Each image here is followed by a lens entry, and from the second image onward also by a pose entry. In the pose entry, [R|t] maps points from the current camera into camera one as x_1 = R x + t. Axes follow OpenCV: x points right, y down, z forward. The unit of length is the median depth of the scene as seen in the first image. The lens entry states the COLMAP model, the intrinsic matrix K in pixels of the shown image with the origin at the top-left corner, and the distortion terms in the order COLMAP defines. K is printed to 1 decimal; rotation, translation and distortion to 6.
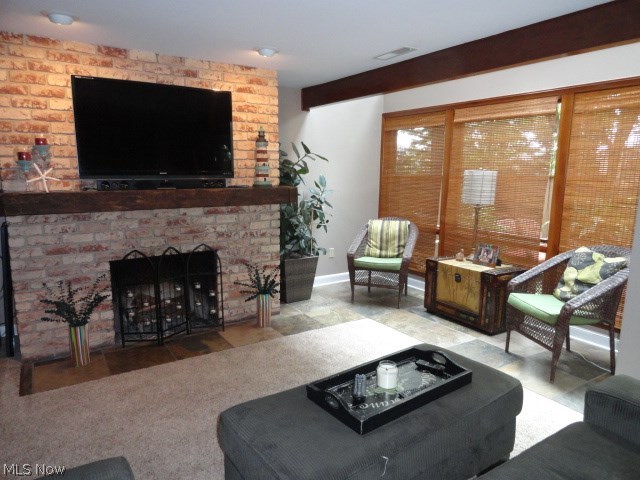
lens RADIAL K [[440.3, 0, 320.8], [0, 440.3, 239.0], [0, 0, 1]] dist [0.003711, -0.001747]
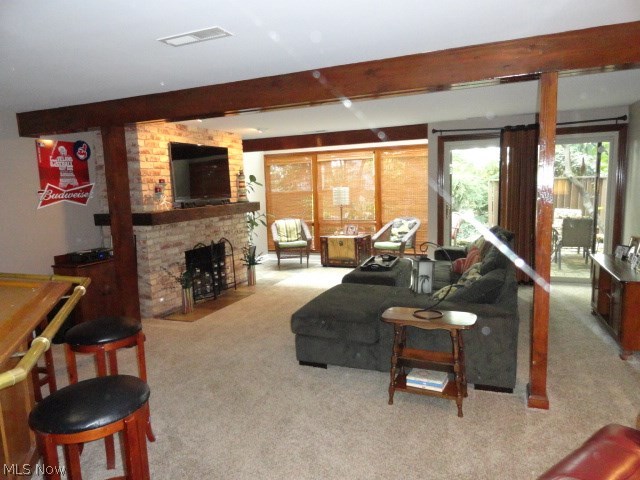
lens RADIAL K [[440.3, 0, 318.9], [0, 440.3, 242.0], [0, 0, 1]] dist [0.003711, -0.001747]
pose [[0.830107, -0.111047, 0.546434, -0.913477], [0.132495, 0.991184, 0.000152, 0.077009], [-0.541634, 0.072273, 0.837502, -0.616848]]
